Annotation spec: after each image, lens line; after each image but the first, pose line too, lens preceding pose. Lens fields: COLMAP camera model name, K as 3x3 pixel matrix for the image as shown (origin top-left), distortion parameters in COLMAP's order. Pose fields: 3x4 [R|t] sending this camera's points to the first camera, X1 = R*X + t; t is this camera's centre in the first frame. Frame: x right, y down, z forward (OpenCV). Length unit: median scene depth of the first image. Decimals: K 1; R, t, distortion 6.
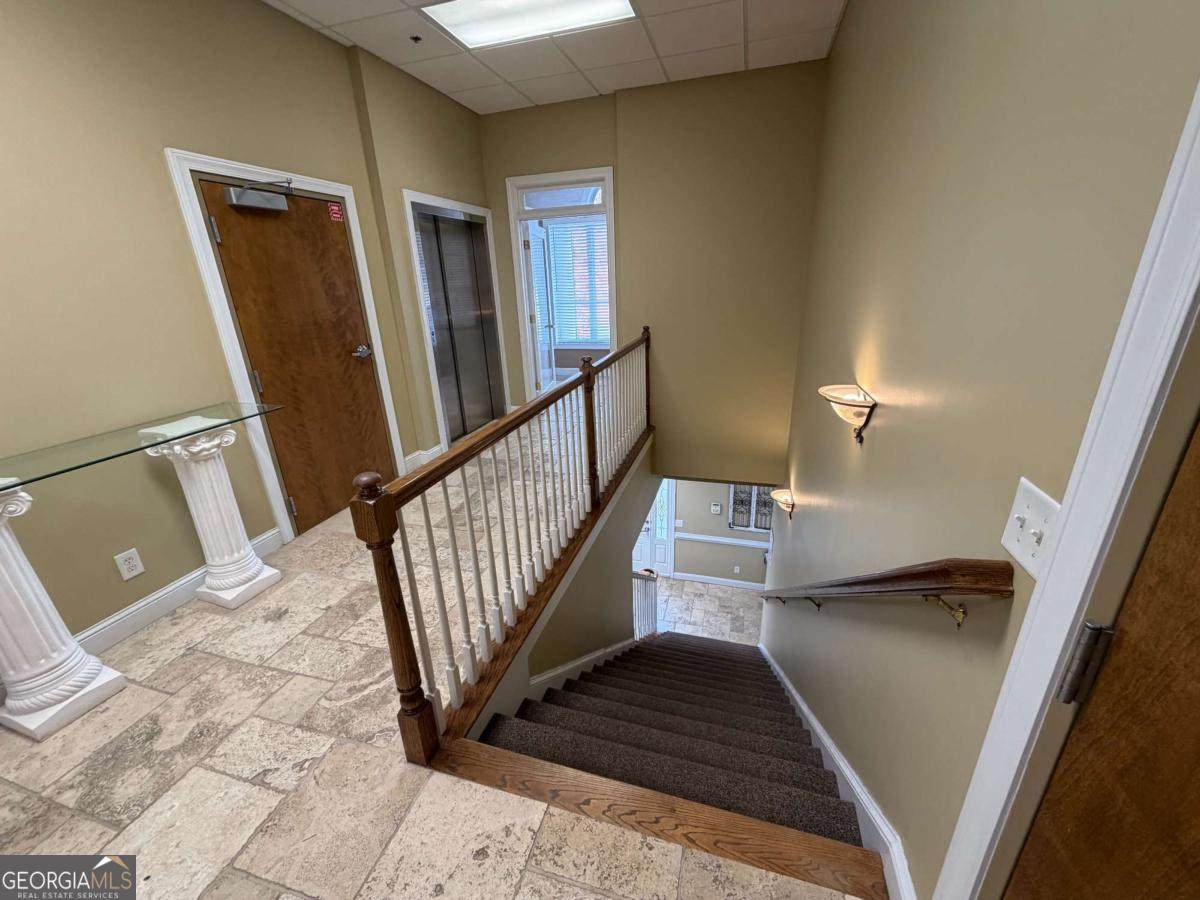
lens RADIAL K [[478.0, 0, 599.4], [0, 478.0, 452.1], [0, 0, 1]] dist [-0.000023, -0.000264]
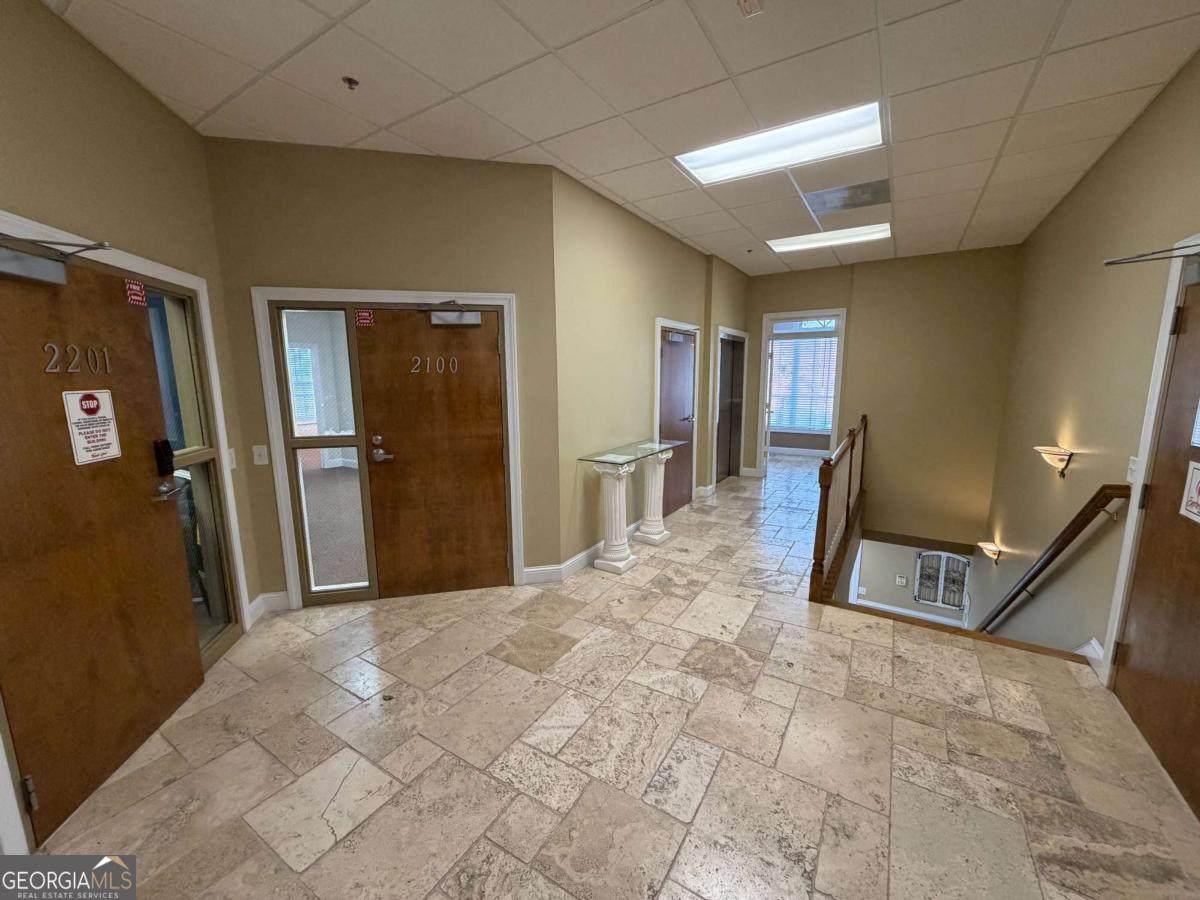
lens RADIAL K [[478.0, 0, 597.5], [0, 478.0, 448.9], [0, 0, 1]] dist [-0.000023, -0.000264]
pose [[0.961718, 0.072087, -0.264391, -0.346507], [-0.120100, 0.978065, -0.170192, 0.202856], [0.246323, 0.195431, 0.949280, -0.598392]]
